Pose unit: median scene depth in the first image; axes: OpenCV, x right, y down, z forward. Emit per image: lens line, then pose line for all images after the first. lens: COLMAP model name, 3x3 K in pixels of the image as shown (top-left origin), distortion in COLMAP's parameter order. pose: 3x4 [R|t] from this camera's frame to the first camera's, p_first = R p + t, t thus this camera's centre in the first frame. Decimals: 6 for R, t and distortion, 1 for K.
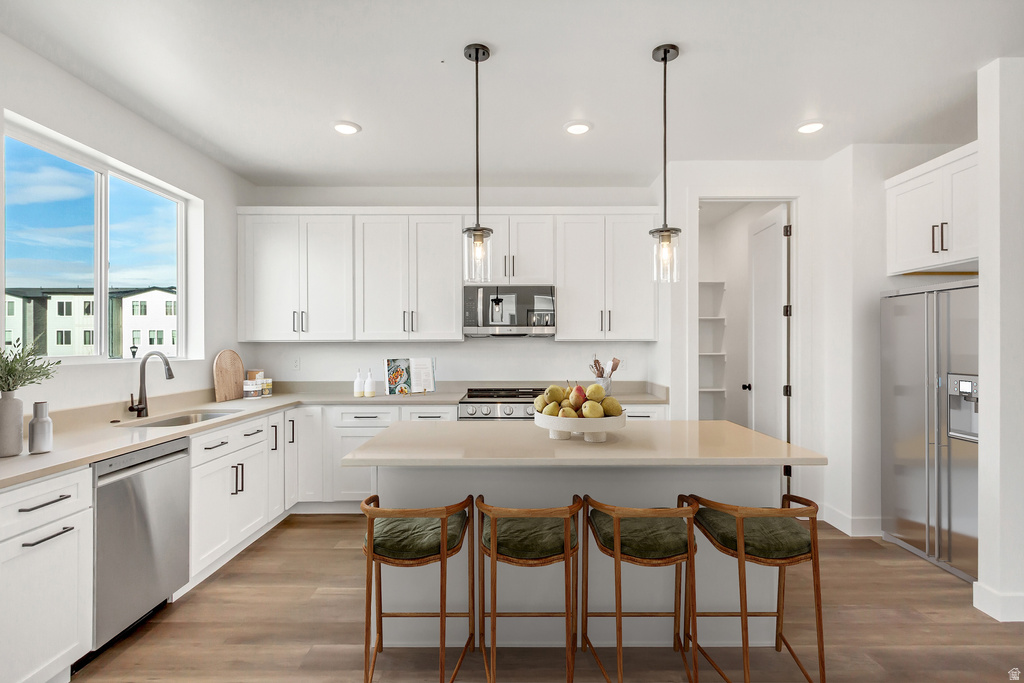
lens RADIAL K [[514.2, 0, 515.0], [0, 514.2, 342.4], [0, 0, 1]] dist [0.001102, -0.000115]
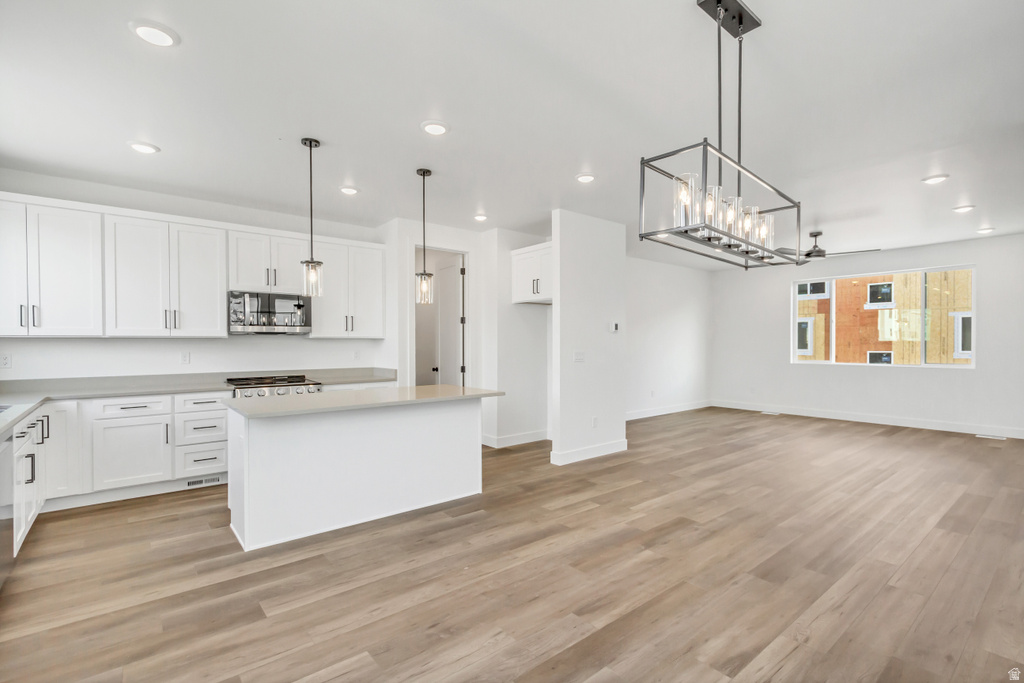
lens RADIAL K [[472.8, 0, 513.3], [0, 472.8, 345.4], [0, 0, 1]] dist [0.004269, 0.000646]
pose [[0.774232, -0.002973, 0.632895, -0.302545], [-0.000060, 0.999989, 0.004772, 0.010910], [-0.632902, -0.003732, 0.774223, -0.269882]]
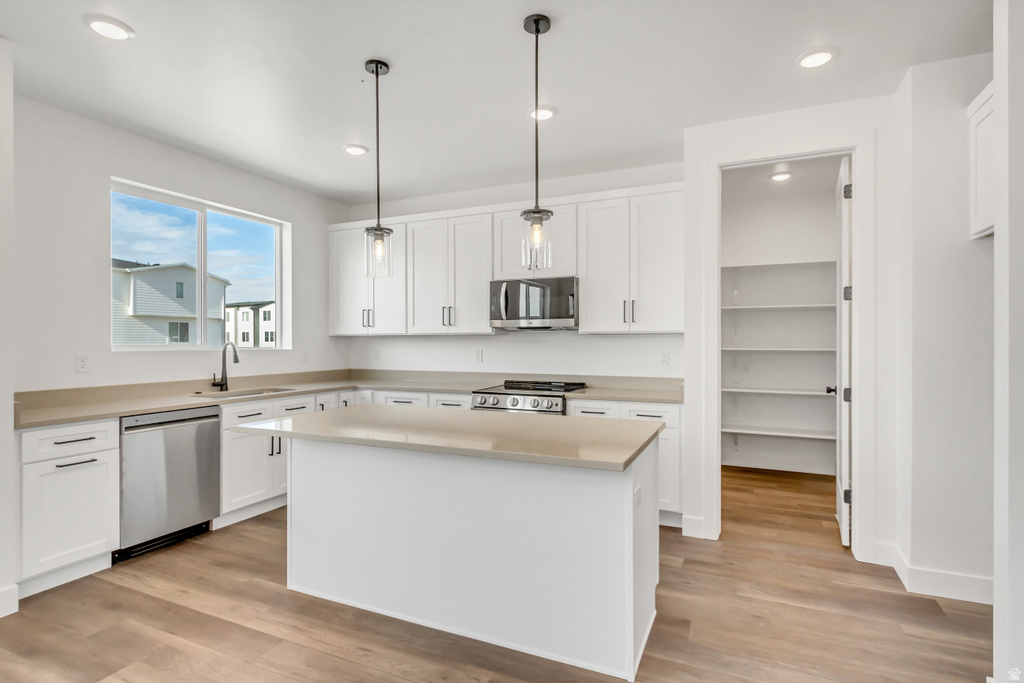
lens RADIAL K [[514.2, 0, 513.5], [0, 514.2, 339.9], [0, 0, 1]] dist [0.001102, -0.000115]
pose [[0.911503, -0.000363, -0.411293, 0.393170], [0.000503, 1.000000, 0.000233, 0.009729], [0.411292, -0.000419, 0.911503, 0.074777]]
